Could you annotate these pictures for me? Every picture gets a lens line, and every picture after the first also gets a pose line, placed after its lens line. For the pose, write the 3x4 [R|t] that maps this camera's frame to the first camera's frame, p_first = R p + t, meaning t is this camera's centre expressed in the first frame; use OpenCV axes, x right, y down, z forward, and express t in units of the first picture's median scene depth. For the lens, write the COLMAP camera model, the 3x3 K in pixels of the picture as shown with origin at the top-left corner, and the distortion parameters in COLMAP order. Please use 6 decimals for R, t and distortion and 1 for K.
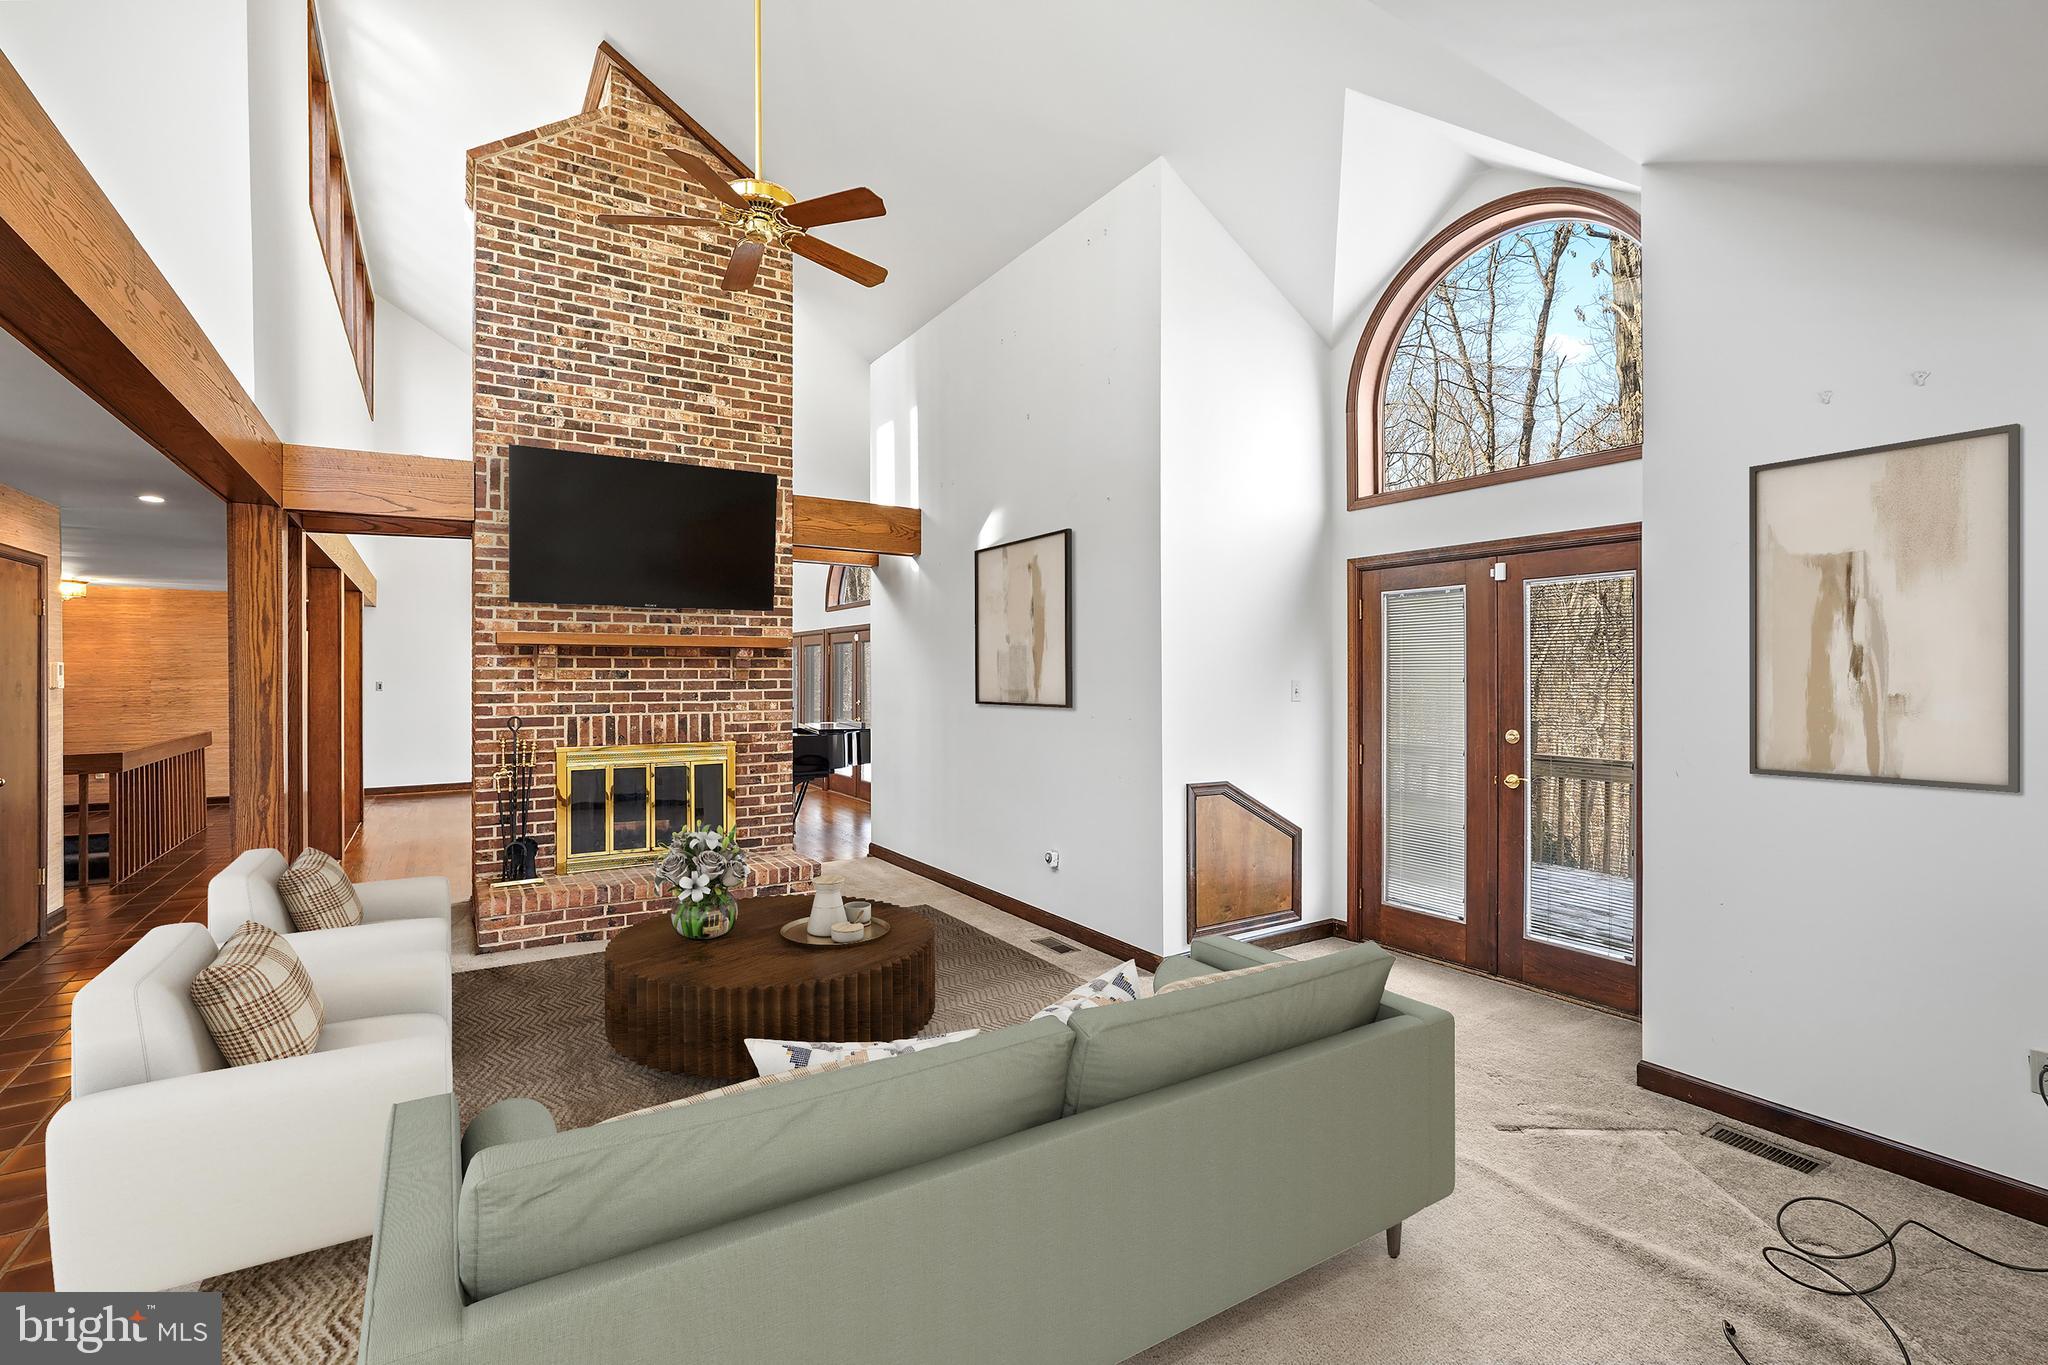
lens RADIAL K [[908.0, 0, 1020.4], [0, 908.0, 673.6], [0, 0, 1]] dist [-0.016140, 0.008585]
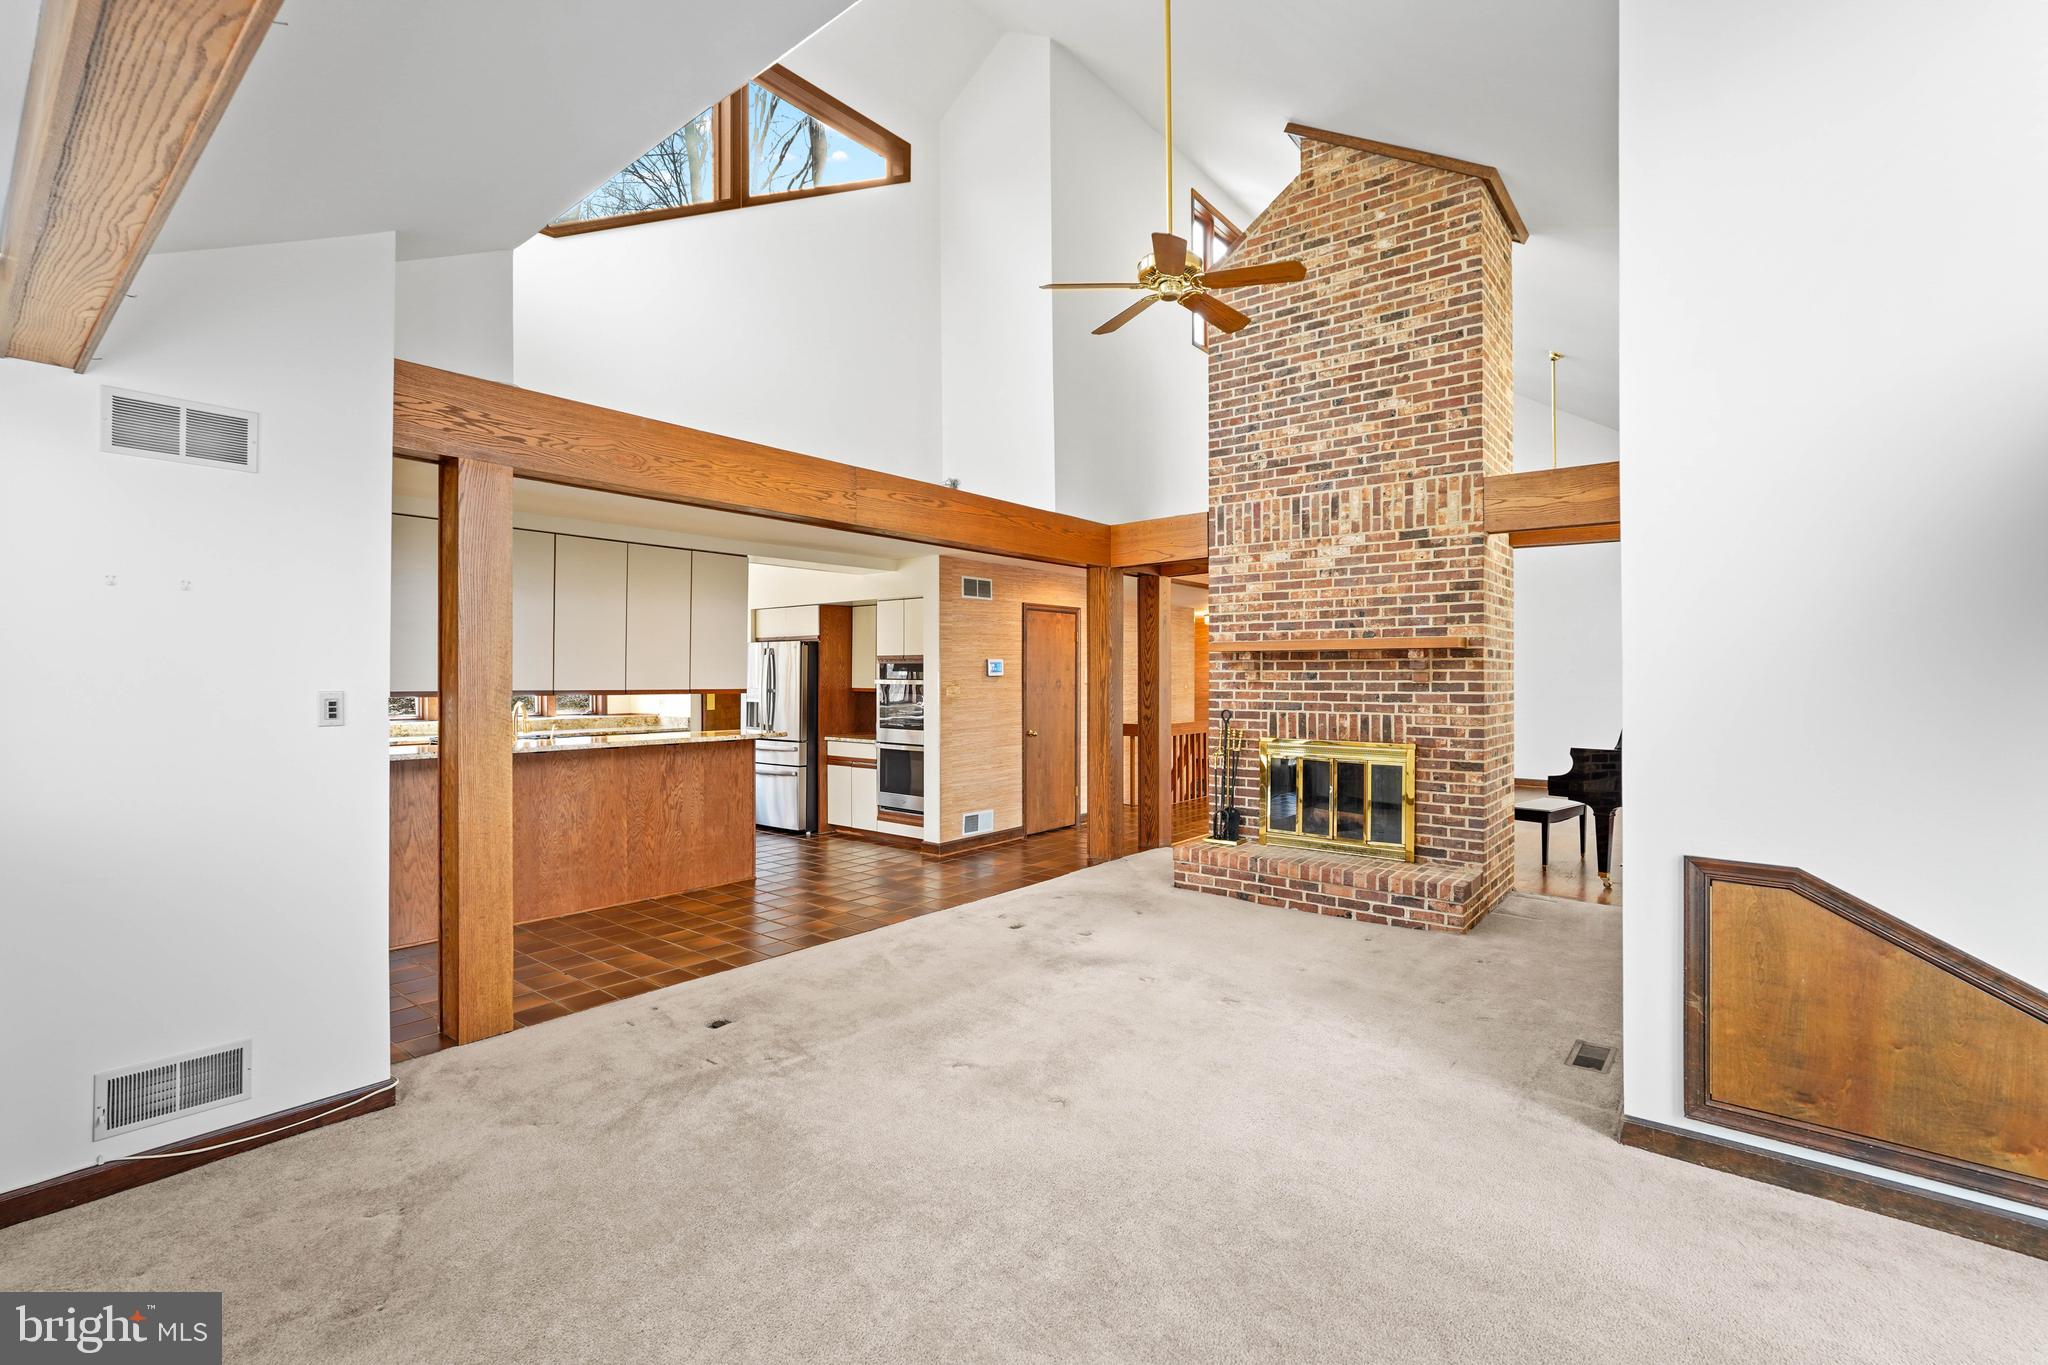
lens RADIAL K [[908.0, 0, 1013.6], [0, 908.0, 670.1], [0, 0, 1]] dist [-0.016140, 0.008585]
pose [[0.312384, -0.004965, -0.949943, 0.512894], [-0.001373, 0.999983, -0.005678, 0.000431], [0.949955, 0.003078, 0.312372, 0.309630]]
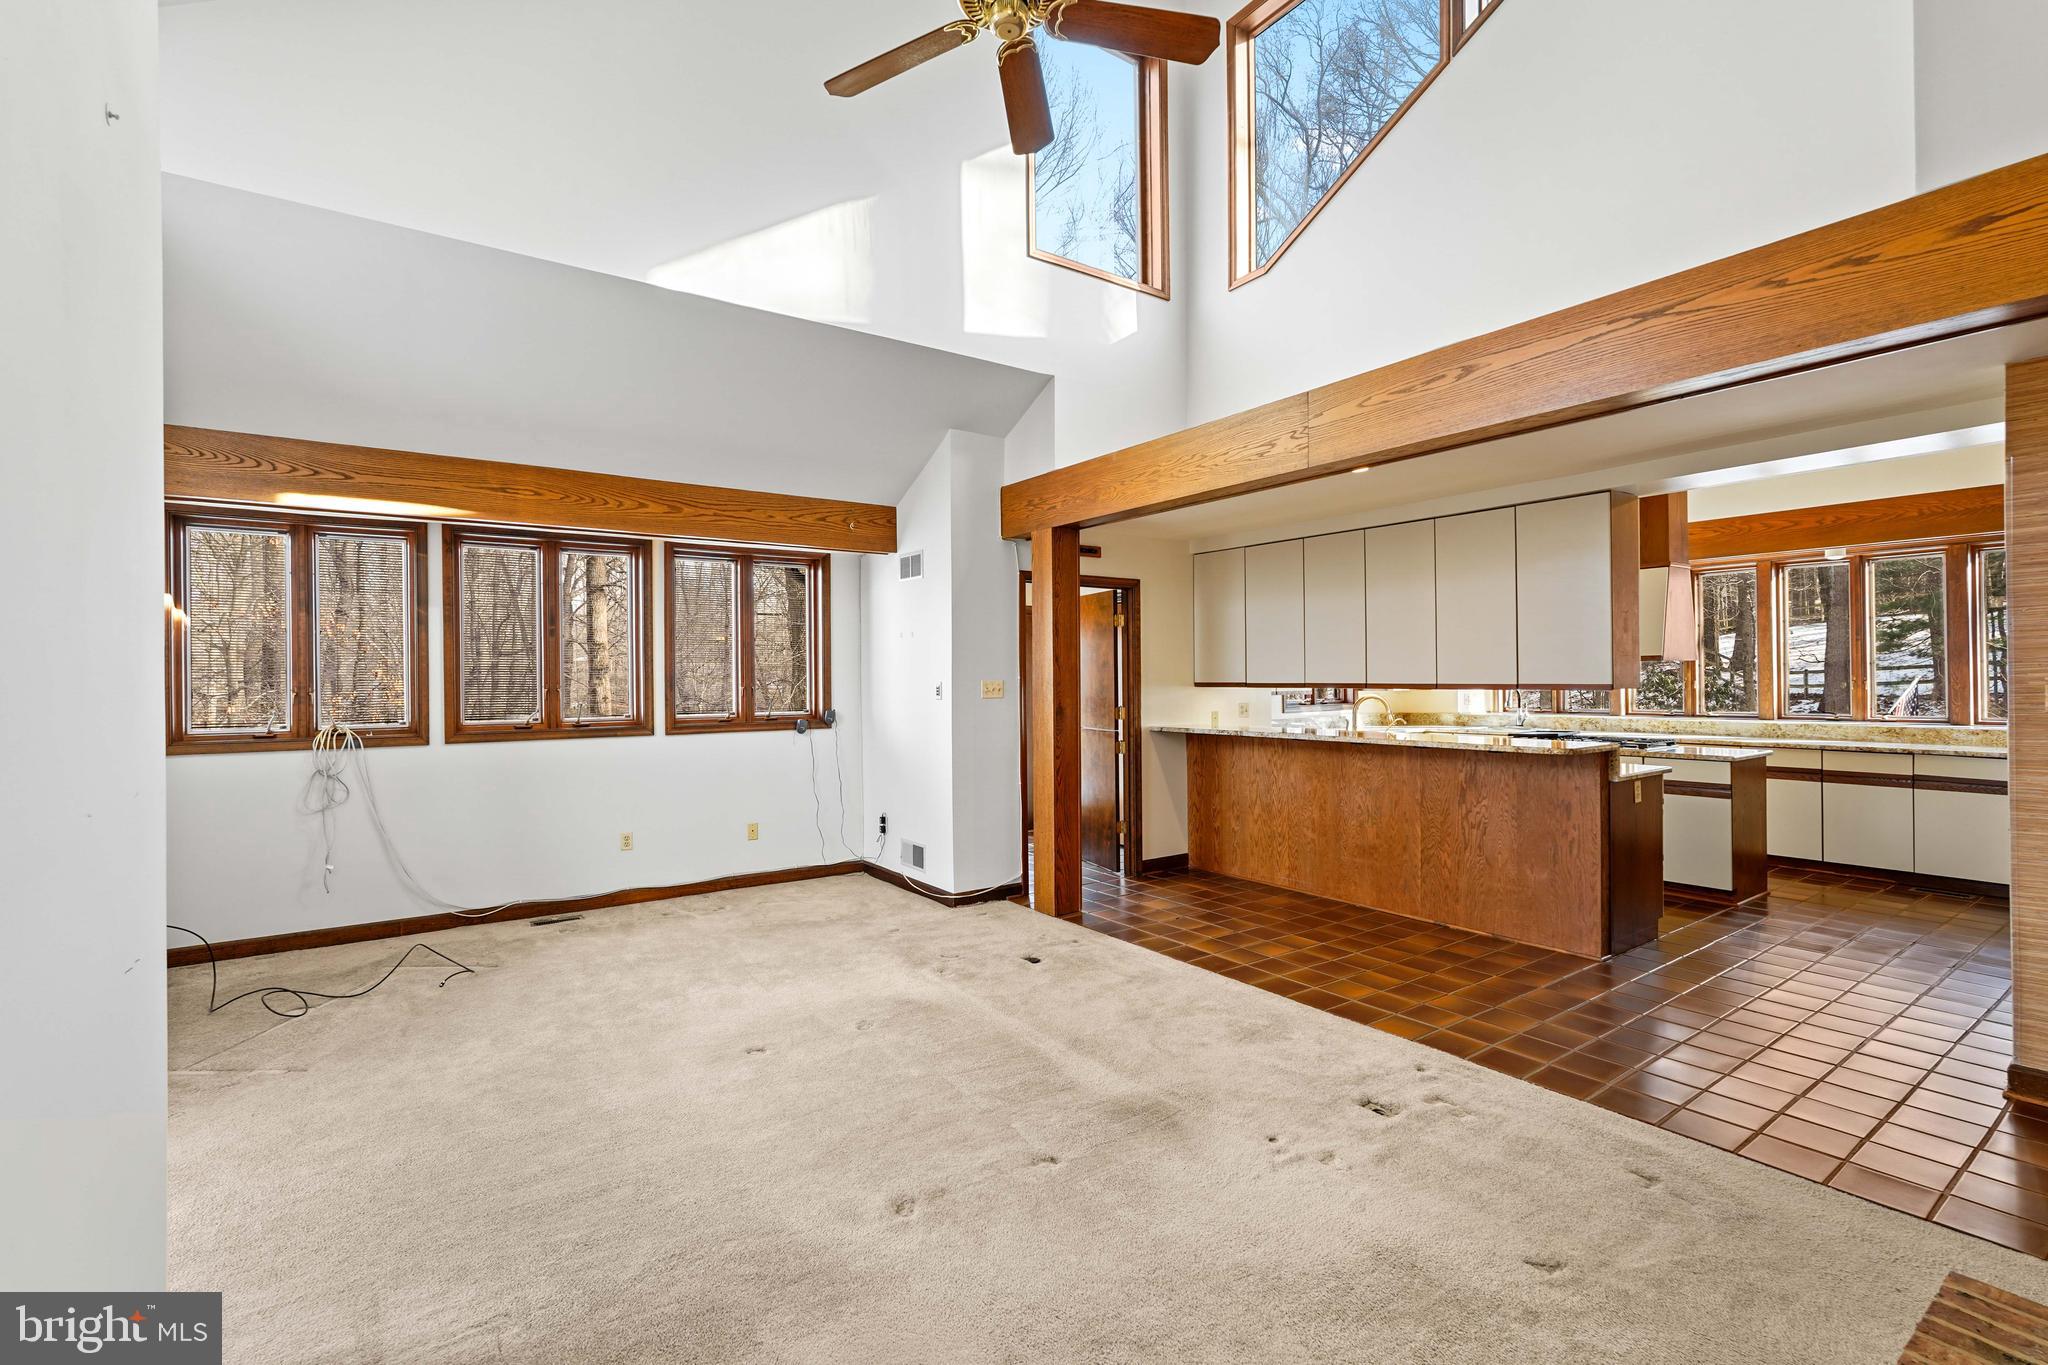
lens RADIAL K [[908.0, 0, 1018.3], [0, 908.0, 682.3], [0, 0, 1]] dist [-0.016140, 0.008585]
pose [[-0.998935, 0.011540, -0.044666, -0.179195], [0.011292, 0.999919, 0.005790, 0.006277], [0.044729, 0.005280, -0.998985, 1.162176]]
